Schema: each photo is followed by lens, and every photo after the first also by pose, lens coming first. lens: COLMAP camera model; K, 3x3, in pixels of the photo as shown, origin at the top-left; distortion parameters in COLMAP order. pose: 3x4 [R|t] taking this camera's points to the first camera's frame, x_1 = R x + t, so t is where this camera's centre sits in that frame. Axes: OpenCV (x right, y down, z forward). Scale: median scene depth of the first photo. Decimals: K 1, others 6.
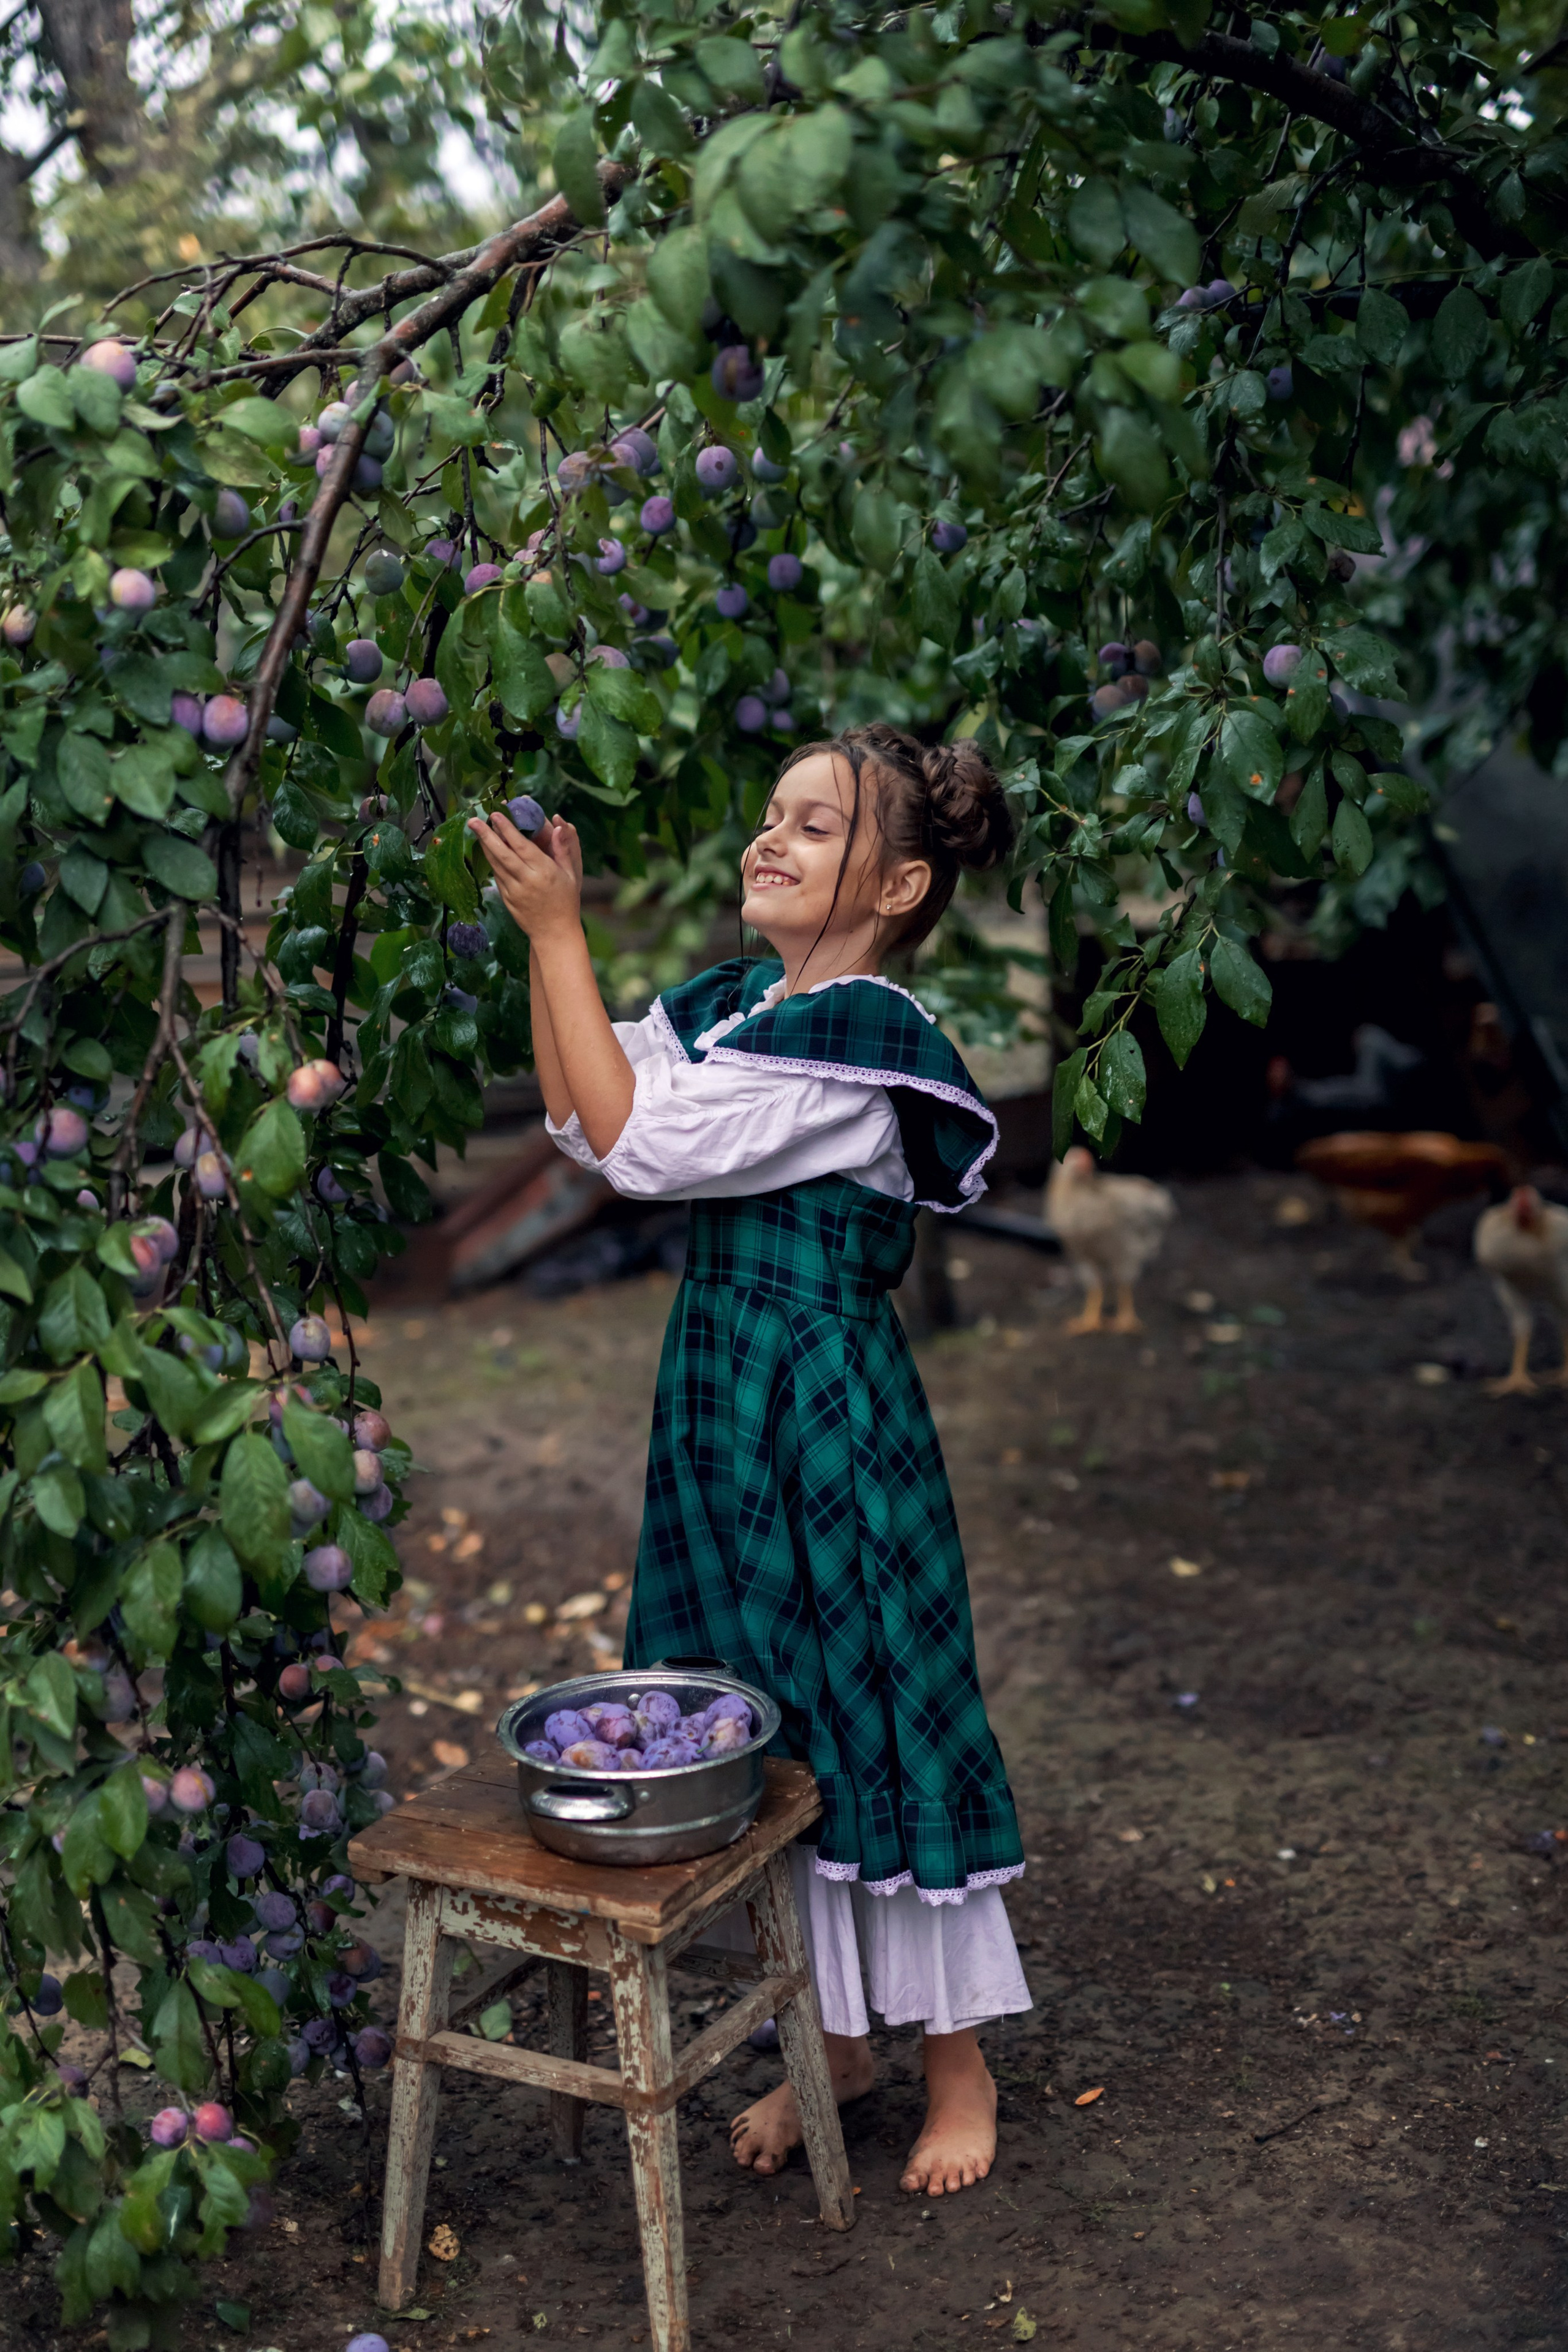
lens RADIAL K [[3351.3, 0, 740.2], [0, 3351.3, 1201.6], [0, 0, 1]] dist [0.017359, 0.000000]
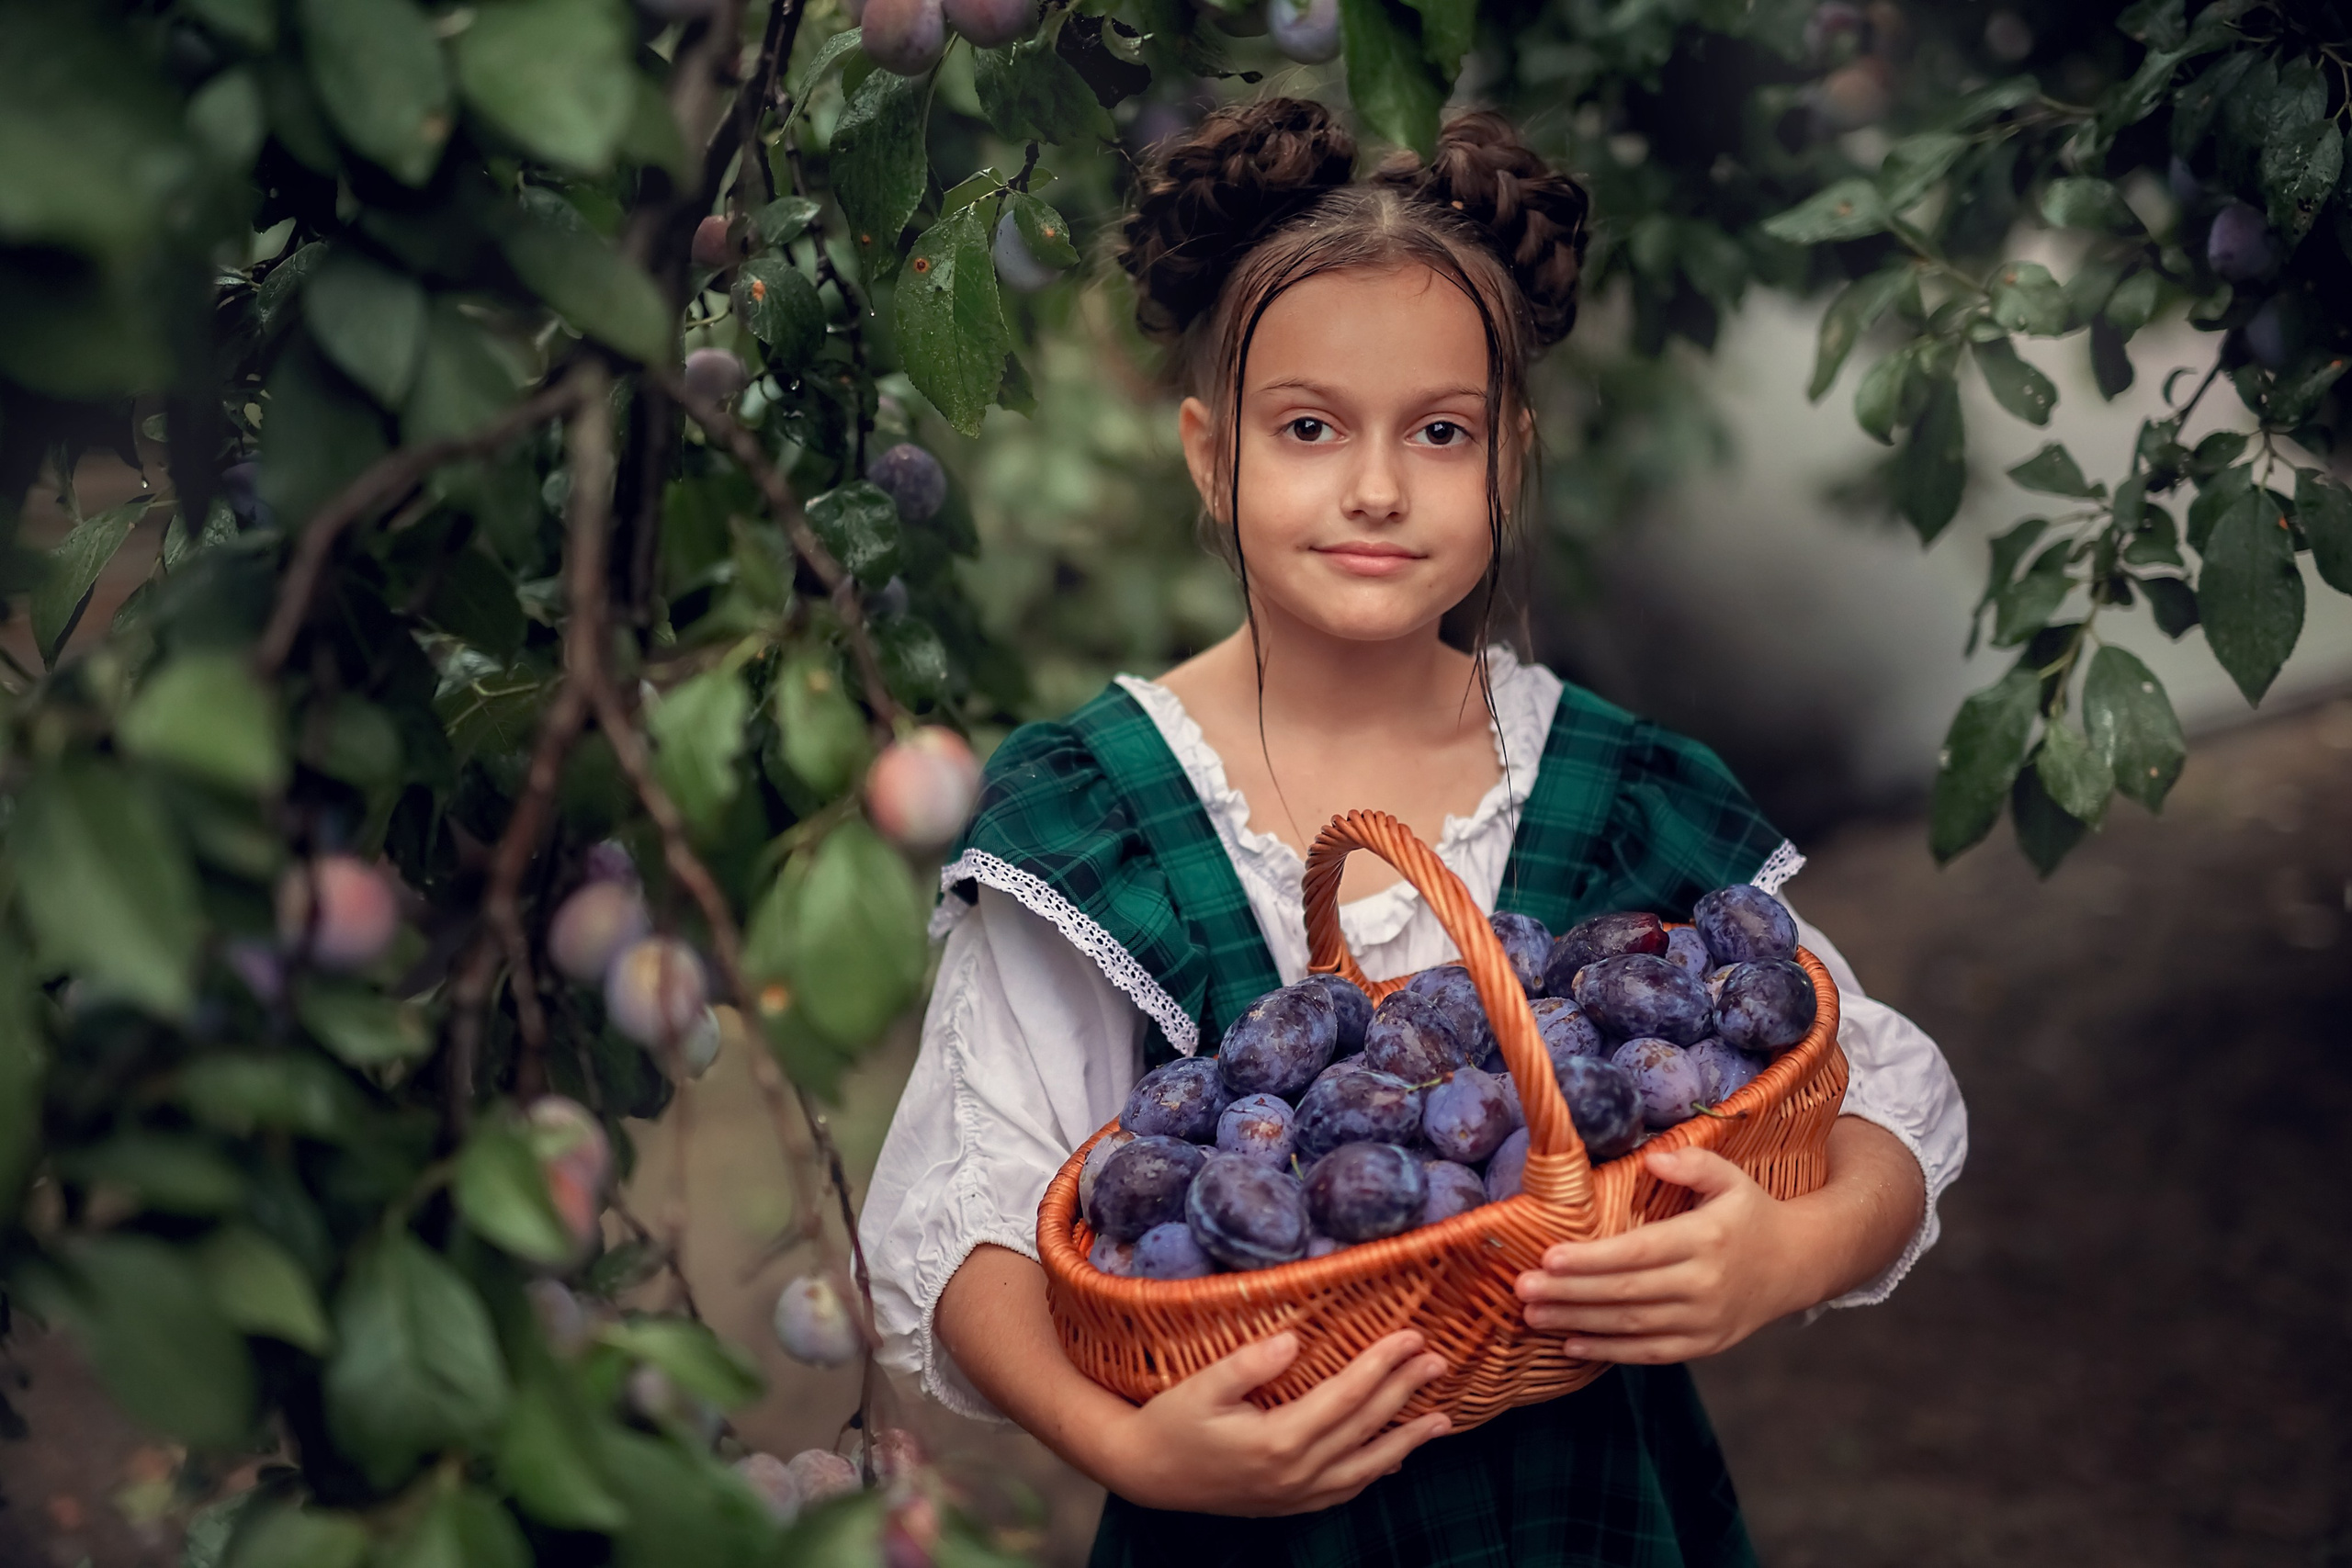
lens RADIAL K [[3351.0, 0, 1195.6], [0, 3351.0, 793.5], [0, 0, 1]] dist [0.017359, 0.000000]
pose [[0.966798, -0.027722, 0.254033, -0.201766], [0.029953, 0.999539, -0.004919, -0.030302], [-0.253780, 0.012365, 0.967183, 0.557375]]
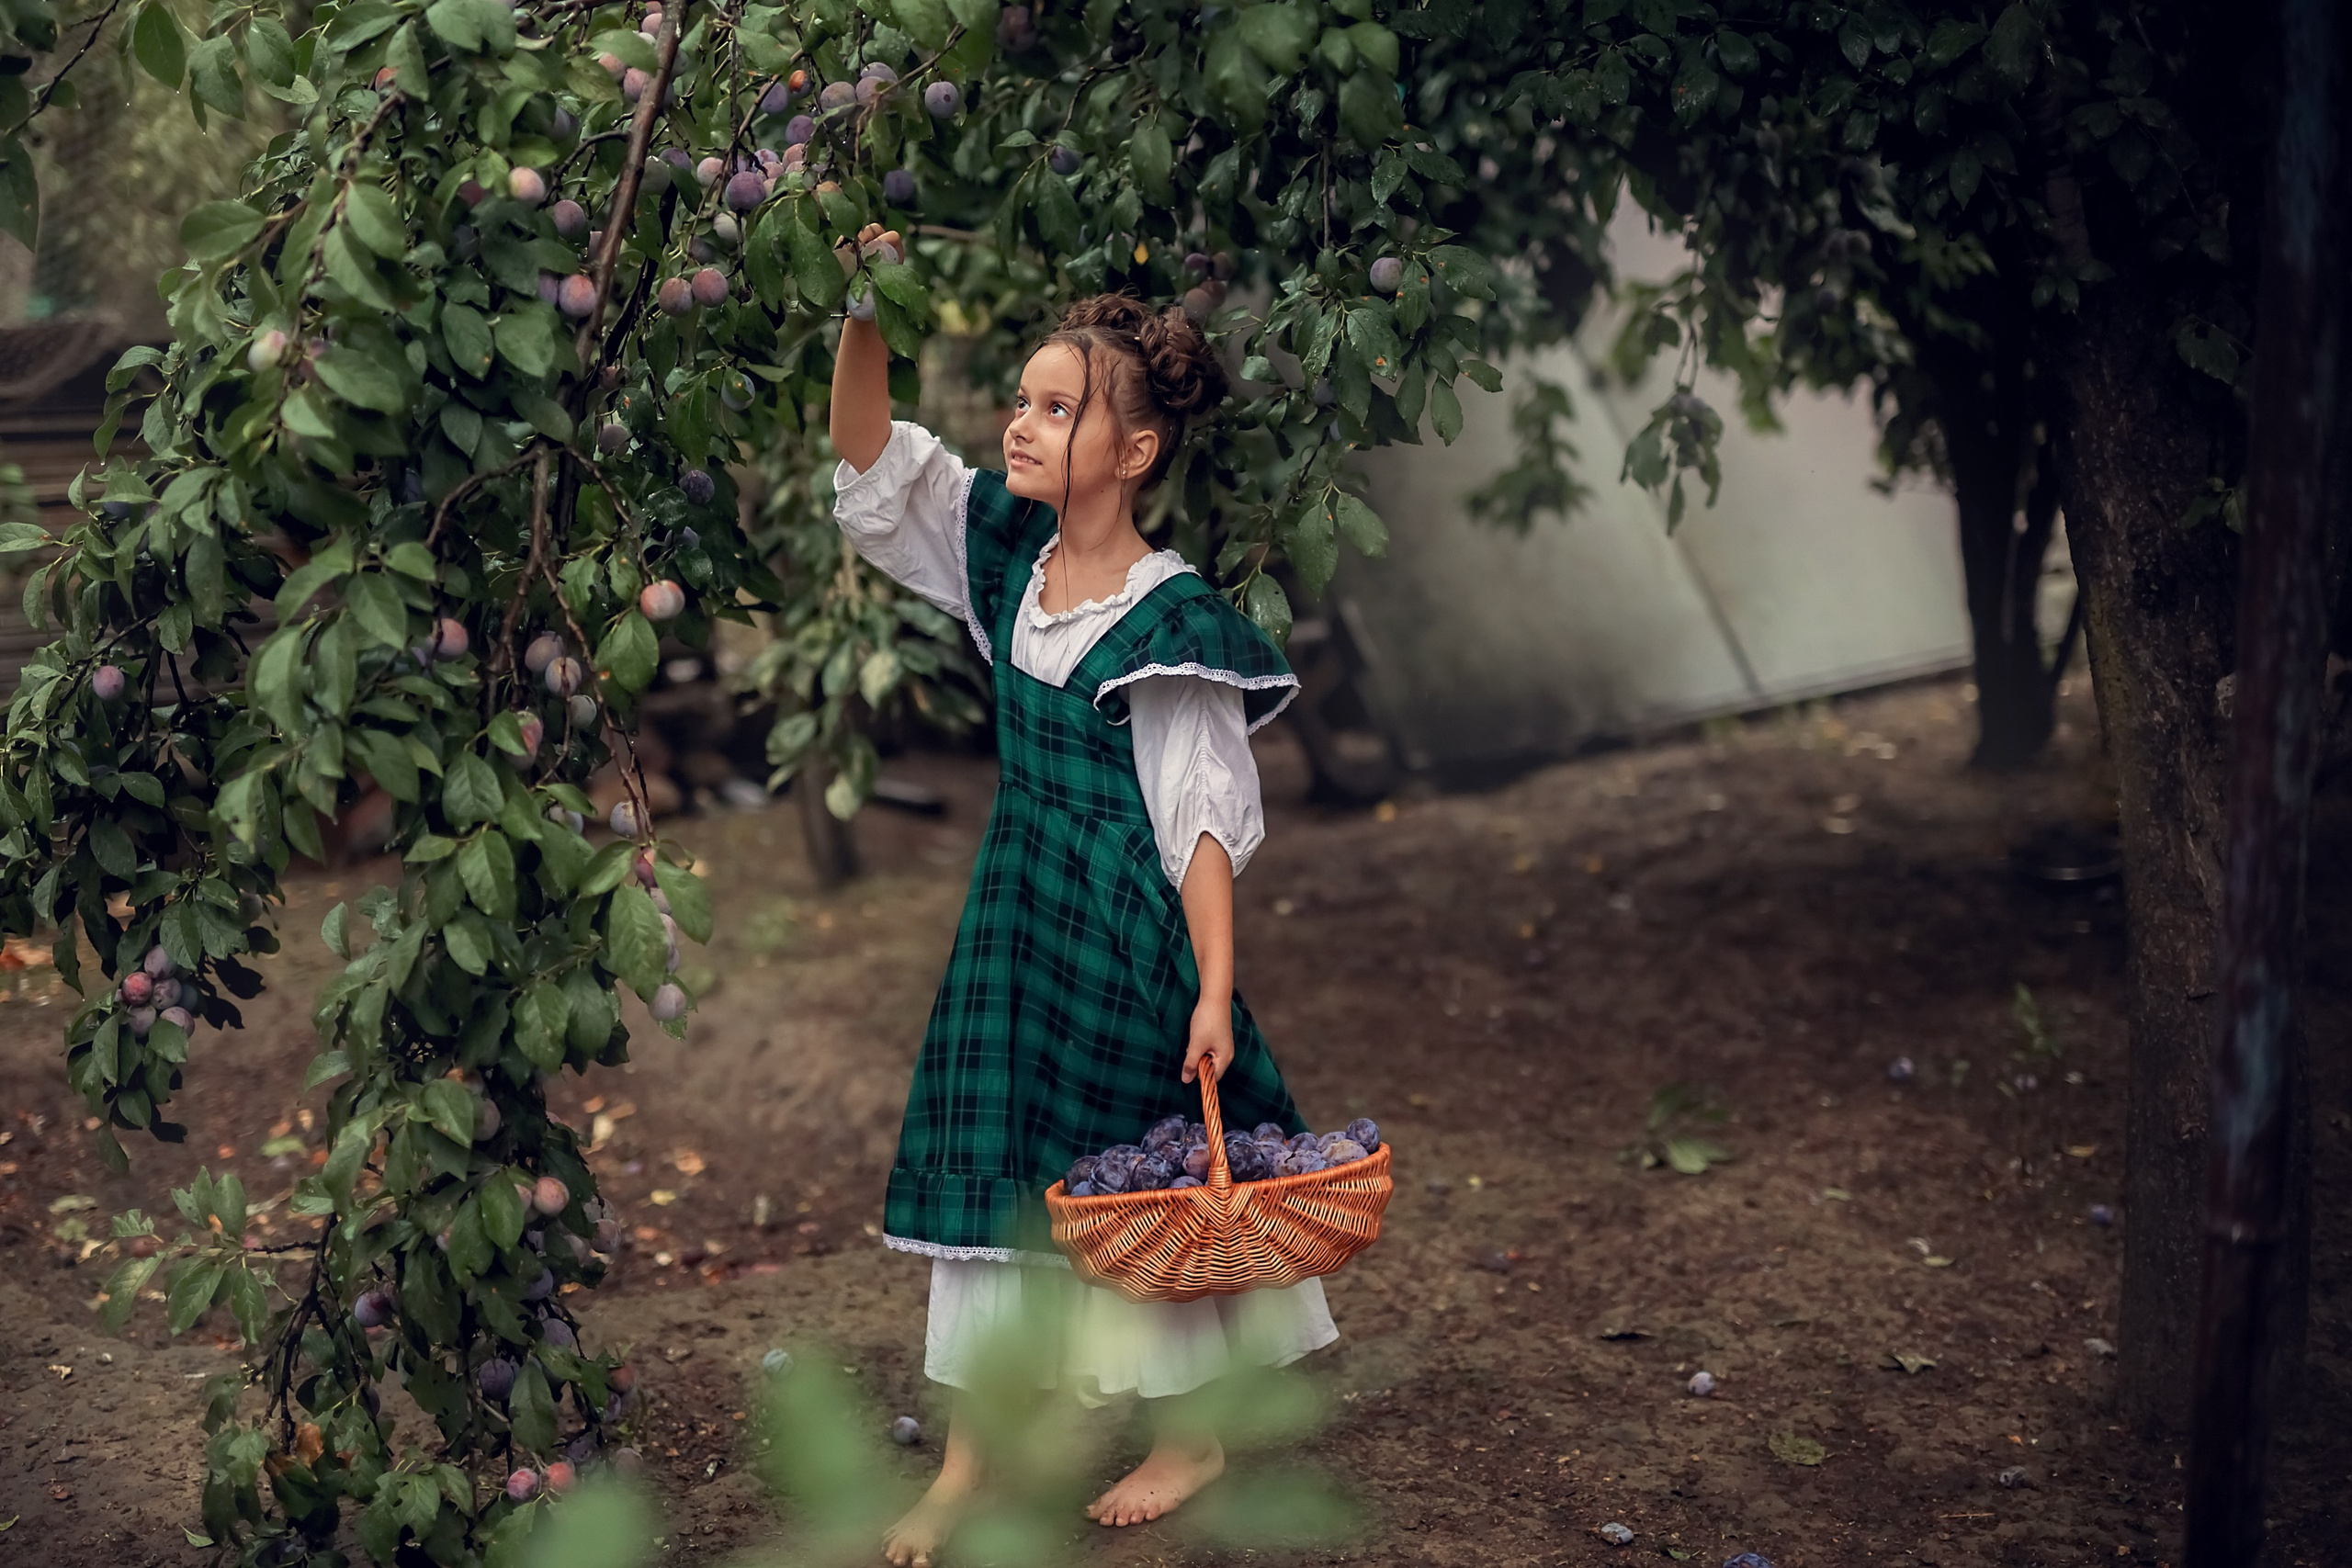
lens RADIAL K [[3351.0, 0, 1159.8], [0, 3351.0, 786.6], [0, 0, 1]] dist [0.017359, 0.000000]
pose [[0.972430, -0.008837, 0.233028, -0.230981], [0.011050, 0.999905, -0.008193, 0.043485], [-0.232933, 0.010542, 0.972436, -0.207793]]
